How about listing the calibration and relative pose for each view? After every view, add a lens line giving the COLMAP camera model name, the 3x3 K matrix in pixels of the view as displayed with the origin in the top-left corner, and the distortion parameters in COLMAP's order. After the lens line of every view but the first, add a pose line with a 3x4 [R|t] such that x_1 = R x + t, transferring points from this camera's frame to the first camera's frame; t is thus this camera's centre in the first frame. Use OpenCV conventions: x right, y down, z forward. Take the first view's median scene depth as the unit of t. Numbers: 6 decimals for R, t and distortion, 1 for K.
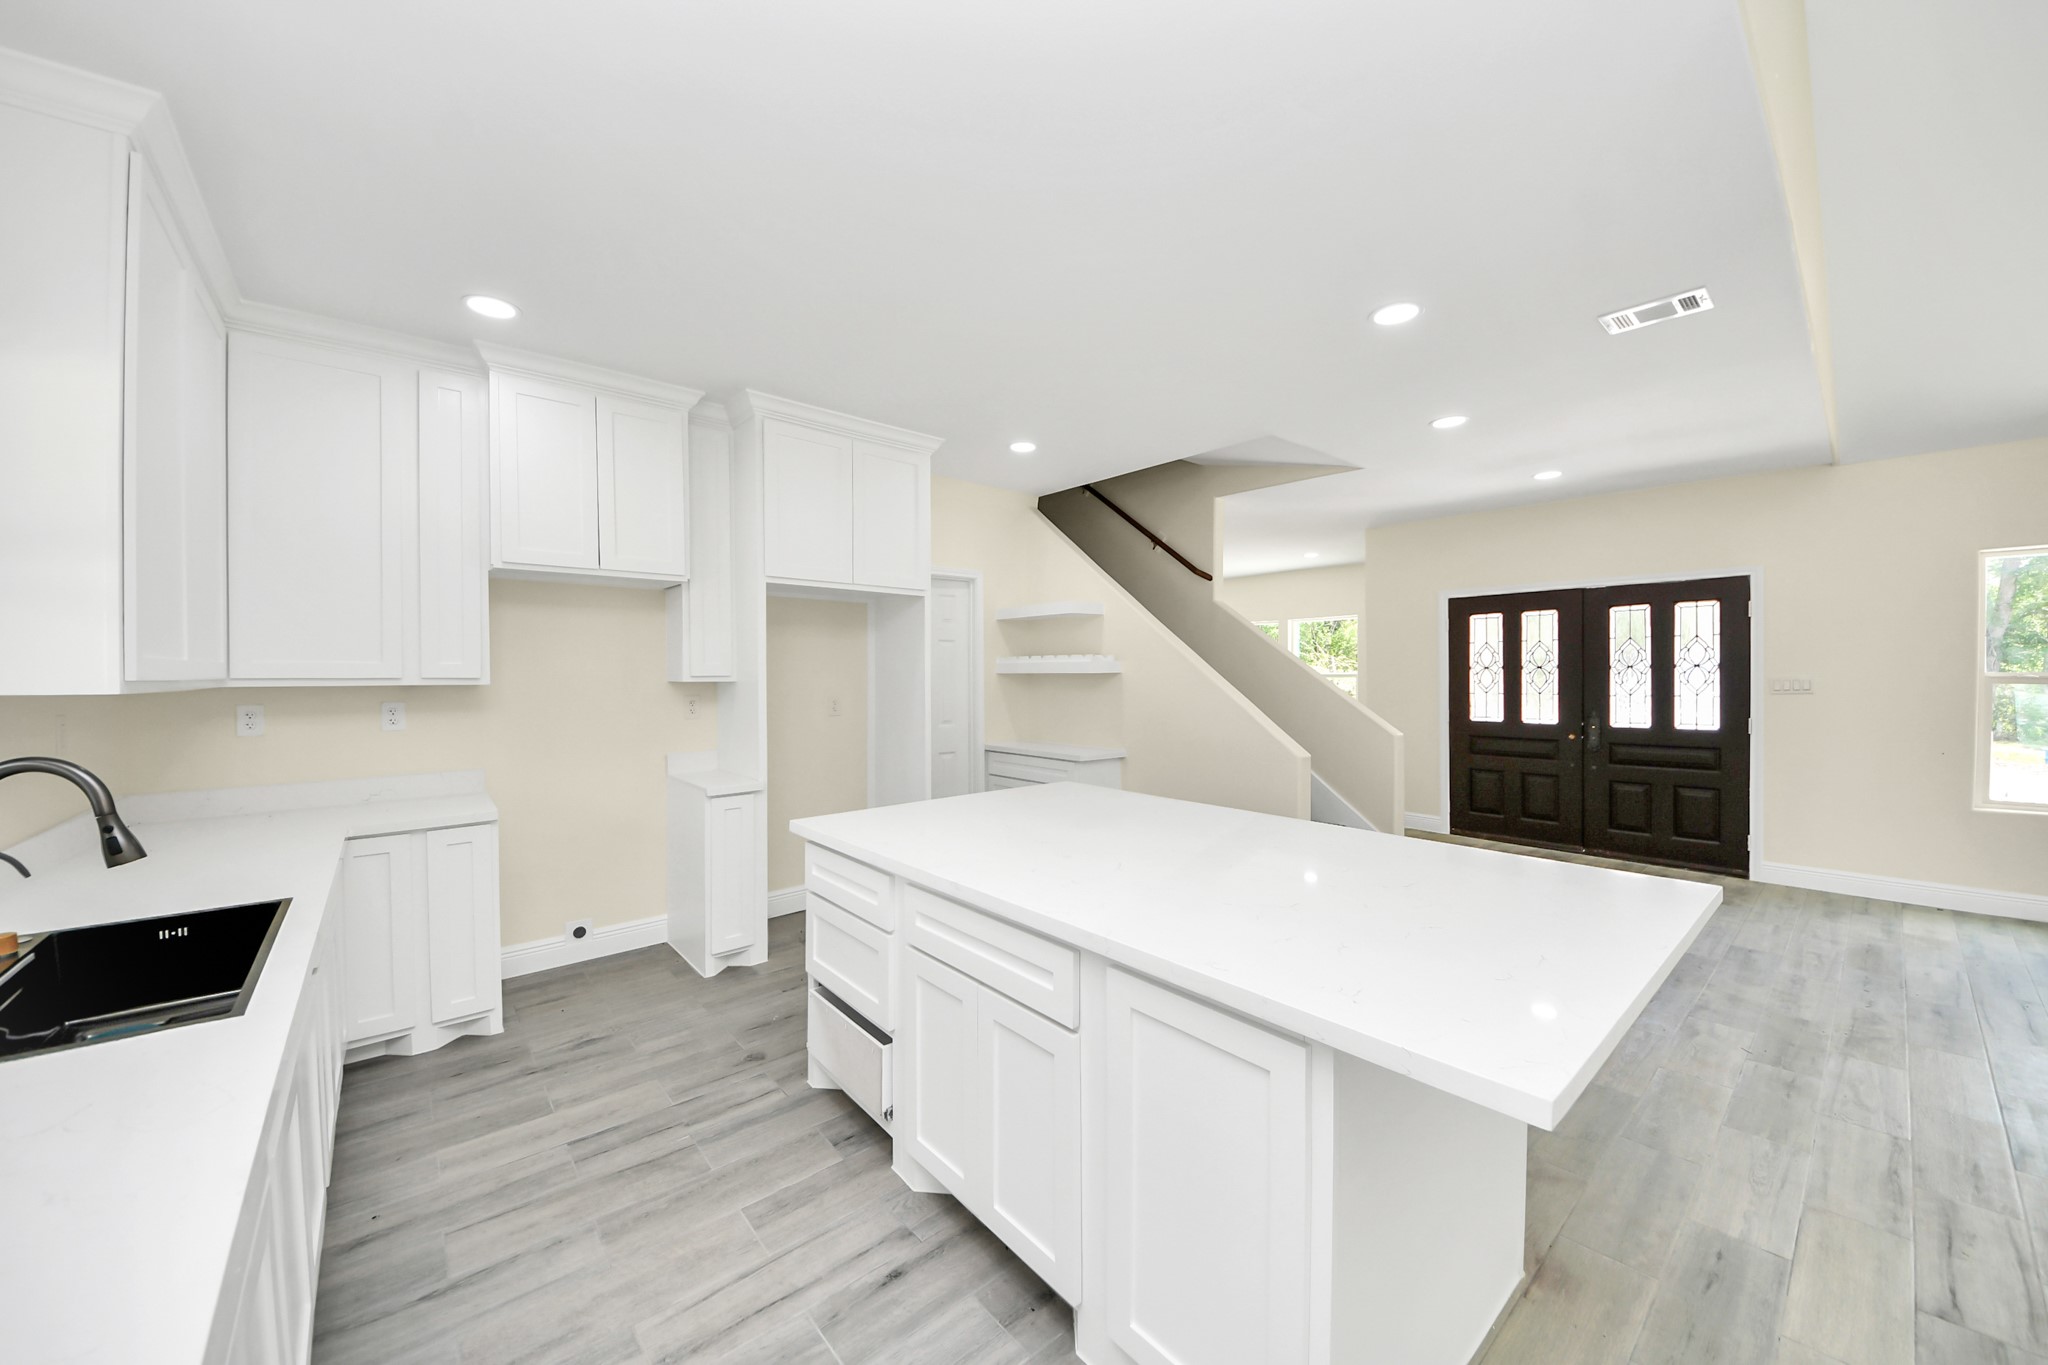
lens RADIAL K [[746.1, 0, 1023.1], [0, 746.1, 666.8], [0, 0, 1]] dist [0.011427, -0.008313]
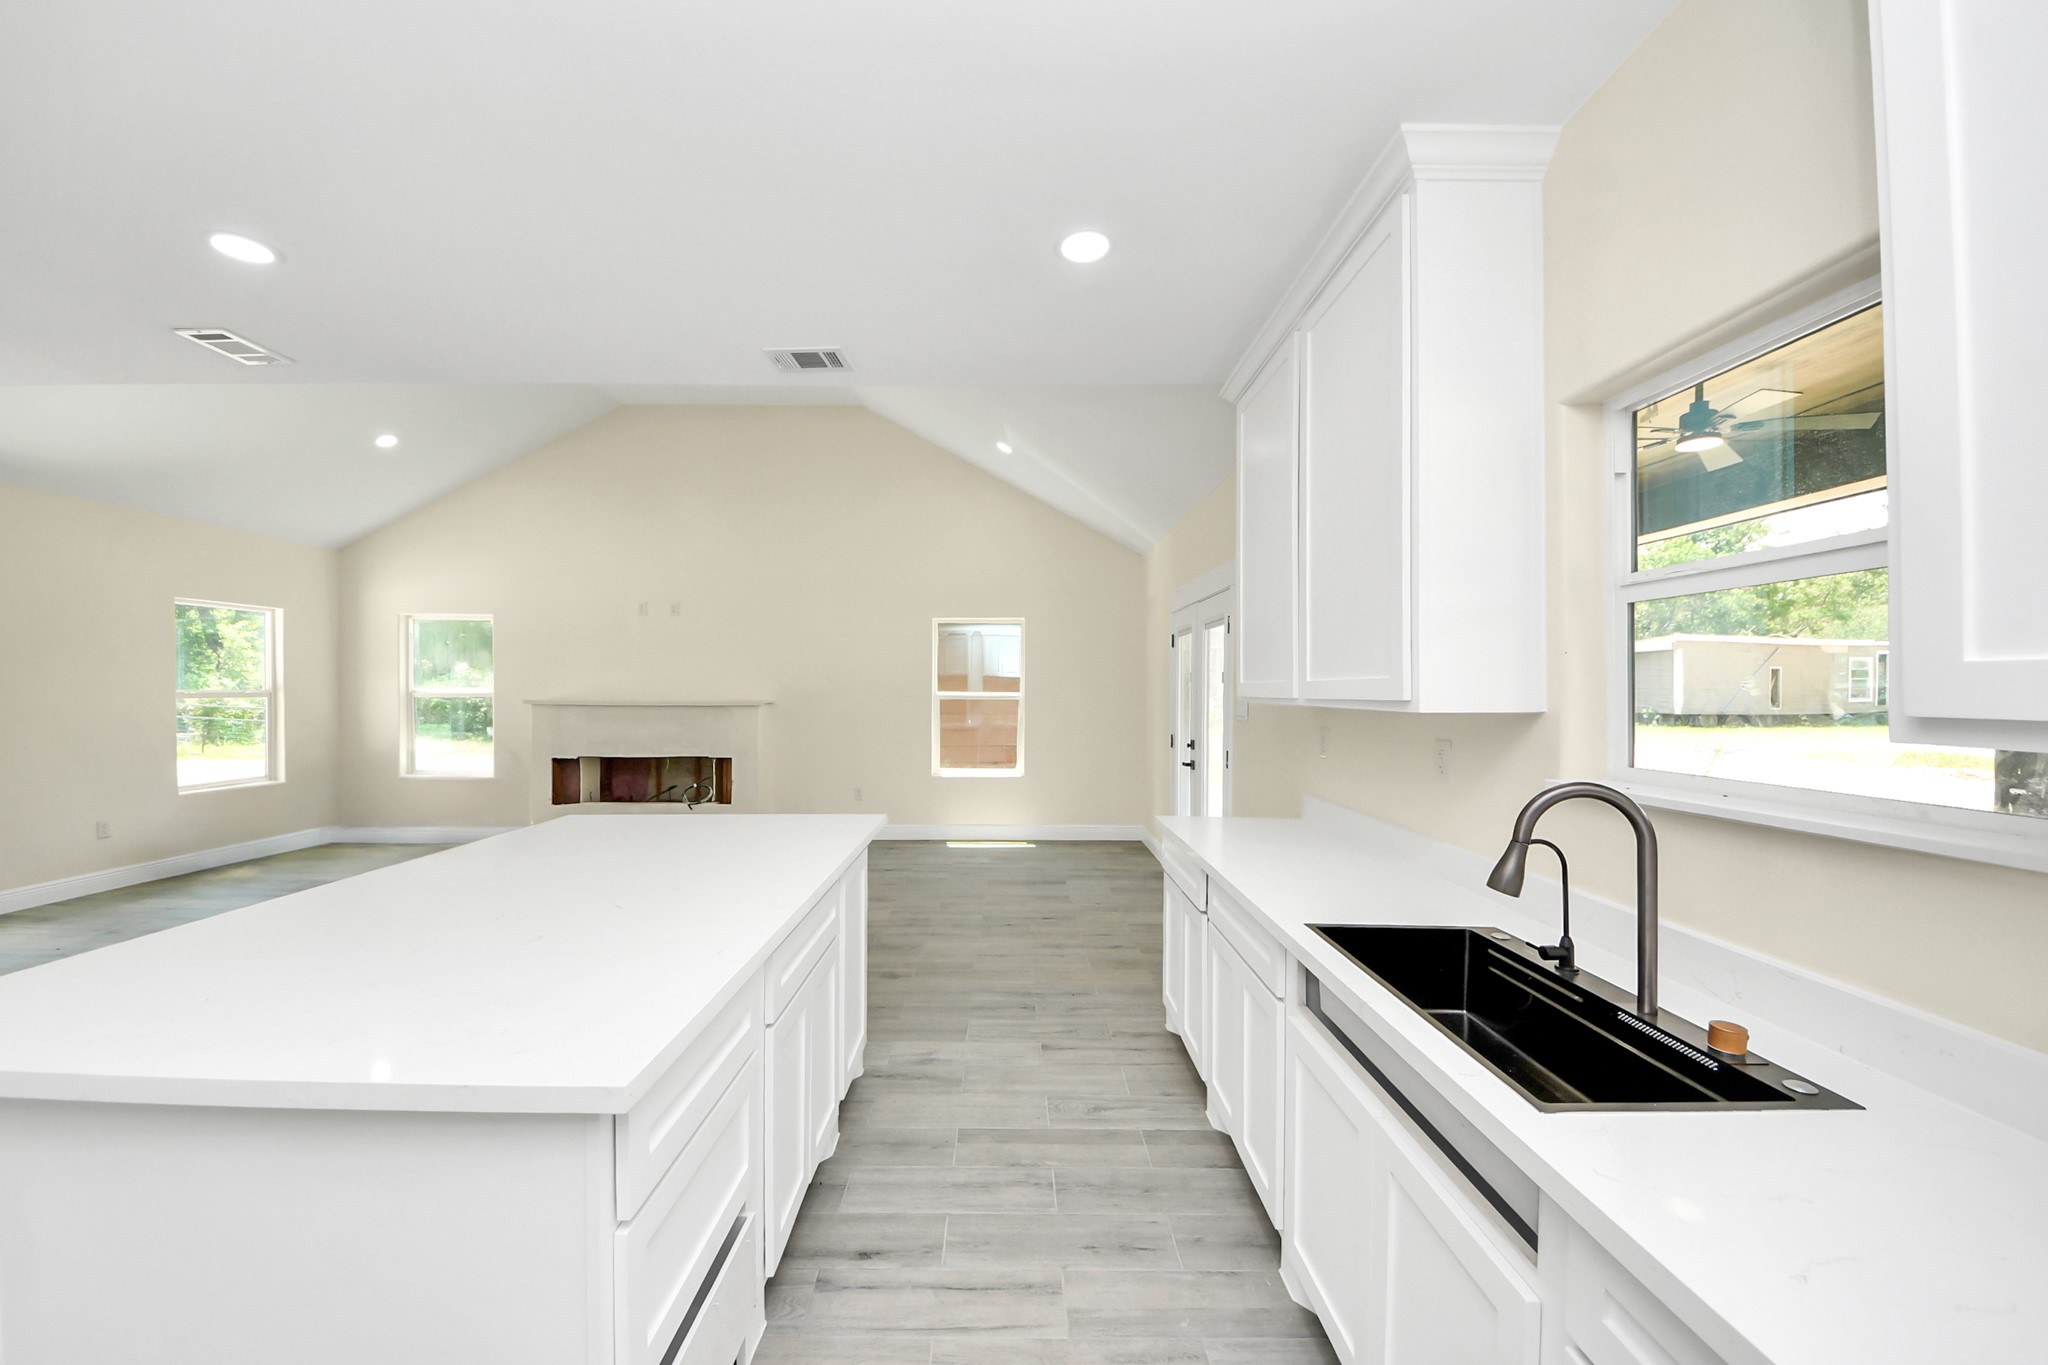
lens RADIAL K [[746.1, 0, 1016.4], [0, 746.1, 703.3], [0, 0, 1]] dist [0.011427, -0.008313]
pose [[-0.763206, -0.011533, 0.646053, -0.537227], [0.002850, 0.999771, 0.021214, -0.001041], [-0.646149, 0.018032, -0.762998, 0.873574]]
